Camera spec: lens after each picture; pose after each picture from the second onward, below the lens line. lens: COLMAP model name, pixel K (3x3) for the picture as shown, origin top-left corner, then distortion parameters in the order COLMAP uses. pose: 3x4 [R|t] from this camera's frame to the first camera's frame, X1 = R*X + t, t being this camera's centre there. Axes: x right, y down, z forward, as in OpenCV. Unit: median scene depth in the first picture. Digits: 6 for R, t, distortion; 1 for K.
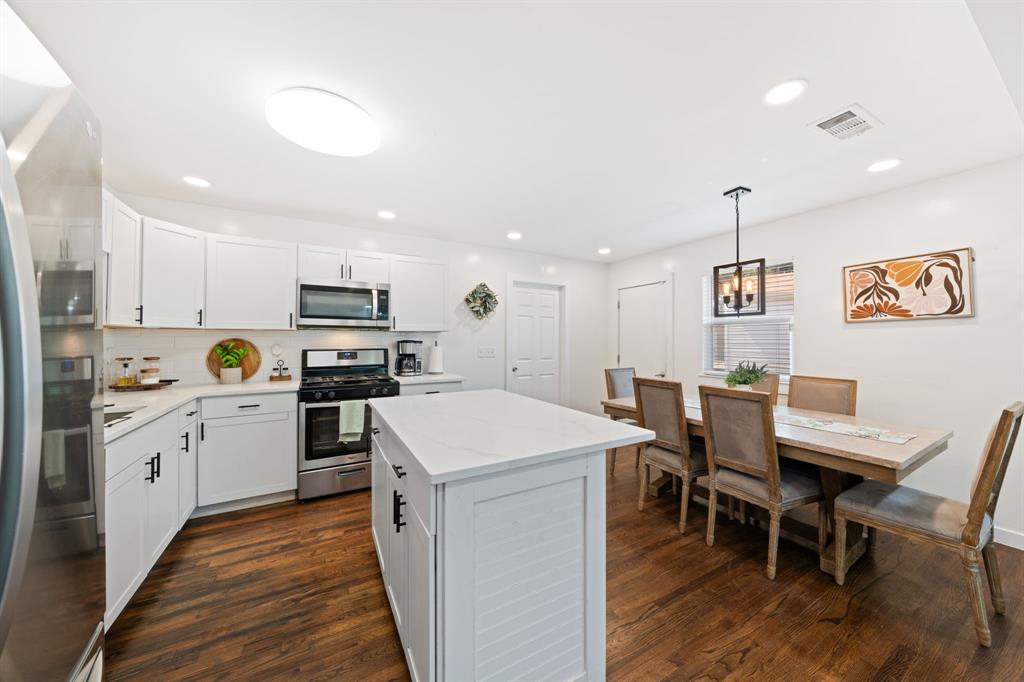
lens RADIAL K [[351.8, 0, 522.9], [0, 351.8, 337.0], [0, 0, 1]] dist [-0.005425, 0.000050]
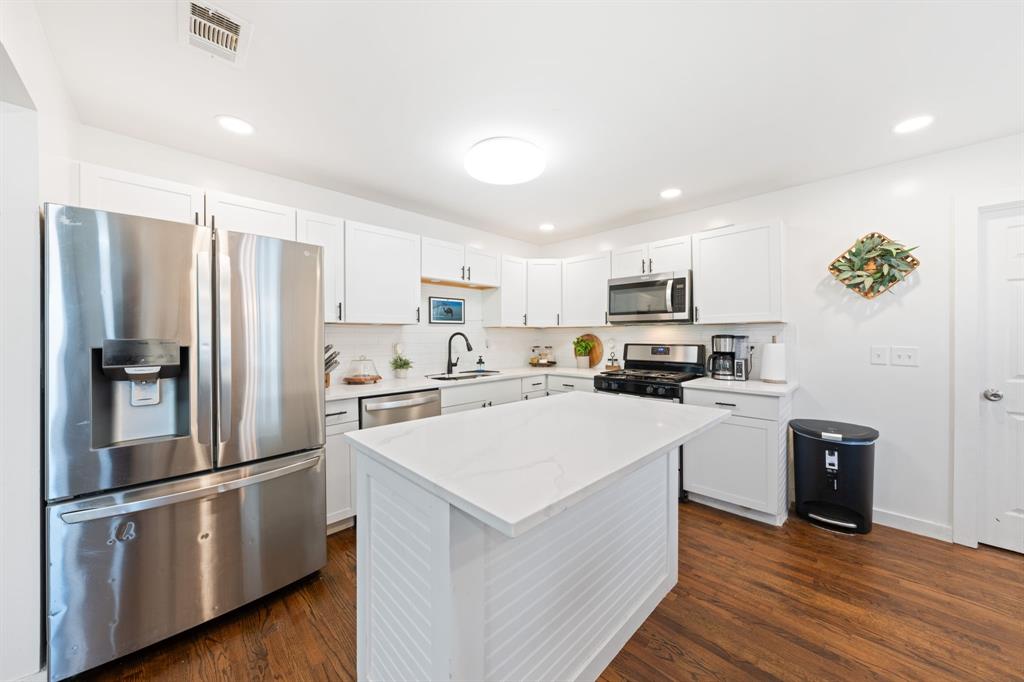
lens RADIAL K [[360.6, 0, 517.7], [0, 360.6, 335.9], [0, 0, 1]] dist [-0.002486, -0.000174]
pose [[0.259666, -0.002135, -0.965696, 0.420823], [0.008800, 0.999961, 0.000156, 0.009196], [0.965658, -0.008538, 0.259675, 0.418846]]
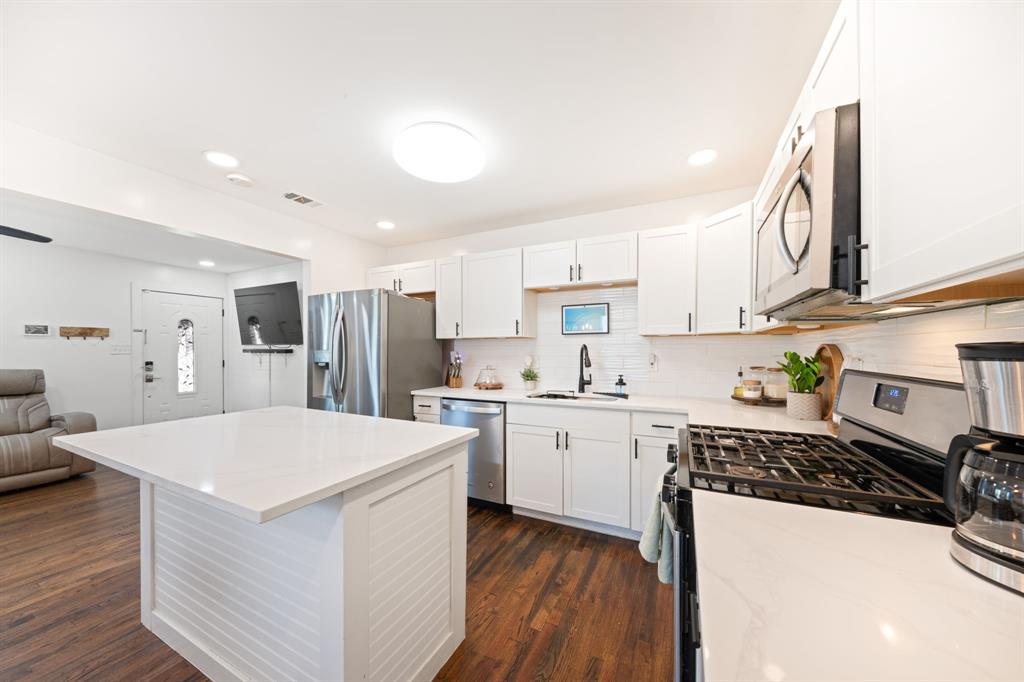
lens RADIAL K [[353.7, 0, 514.0], [0, 353.7, 351.0], [0, 0, 1]] dist [0.000177, 0.000088]
pose [[-0.832460, 0.004309, -0.554068, -0.079229], [0.004465, 0.999989, 0.001069, 0.012963], [0.554067, -0.001584, -0.832471, 1.249232]]
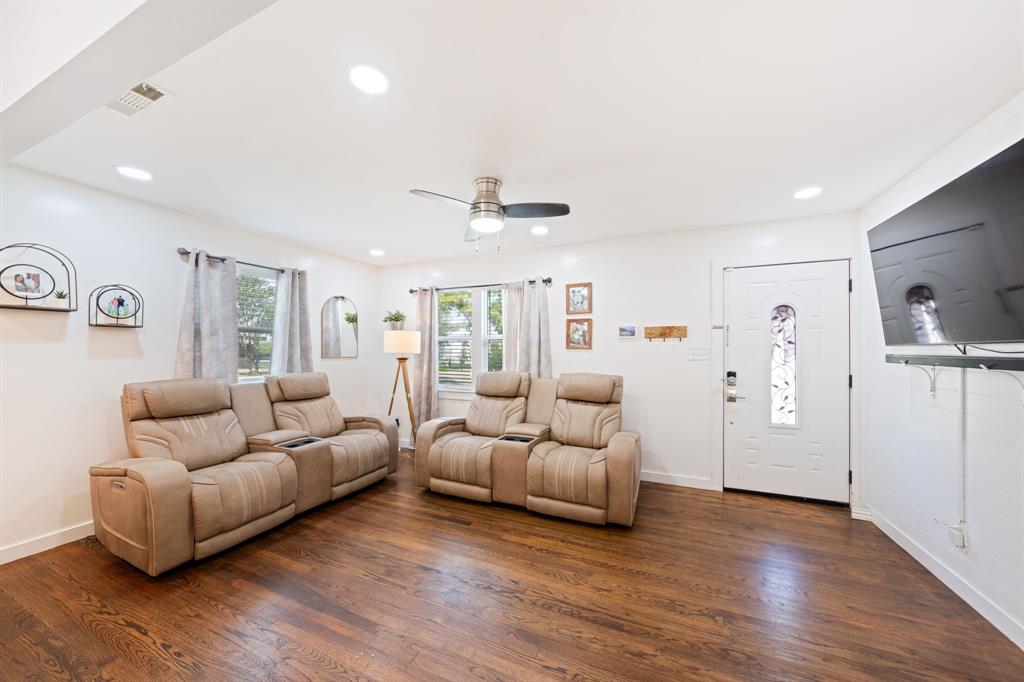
lens RADIAL K [[356.7, 0, 514.8], [0, 356.7, 351.5], [0, 0, 1]] dist [-0.002010, 0.000072]
pose [[-0.596765, -0.003054, 0.802411, -0.075914], [-0.008469, 0.999961, -0.002493, 0.000673], [-0.802372, -0.008283, -0.596767, 0.181475]]
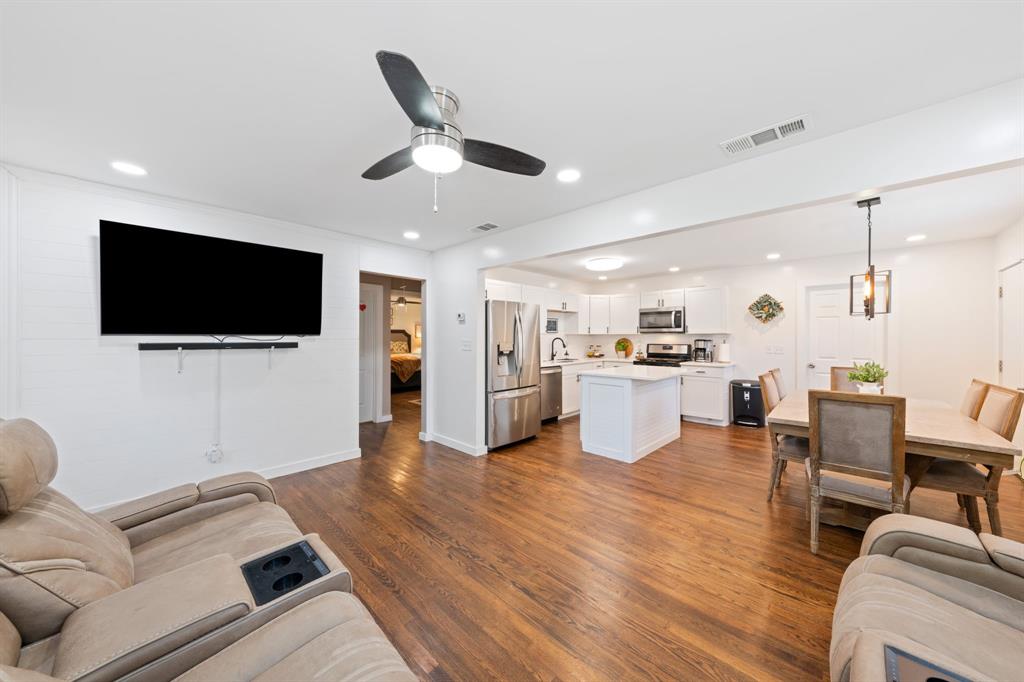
lens RADIAL K [[353.5, 0, 517.3], [0, 353.5, 335.8], [0, 0, 1]] dist [0.001052, 0.000272]
pose [[0.278886, -0.004258, -0.960315, 1.209213], [0.007482, 0.999969, -0.002262, -0.011698], [0.960295, -0.006554, 0.278909, -0.296159]]
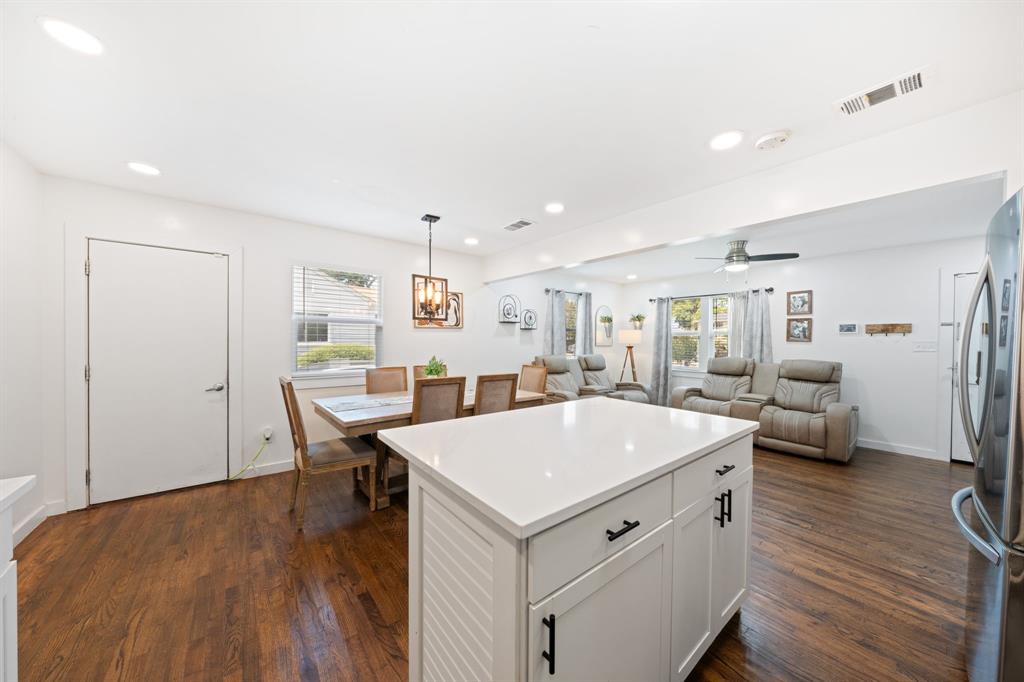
lens RADIAL K [[347.1, 0, 518.0], [0, 347.1, 343.4], [0, 0, 1]] dist [-0.002051, -0.000207]
pose [[-0.167104, -0.010691, 0.985881, -0.571946], [-0.017749, 0.999812, 0.007833, 0.005915], [-0.985779, -0.016189, -0.167263, 0.807559]]
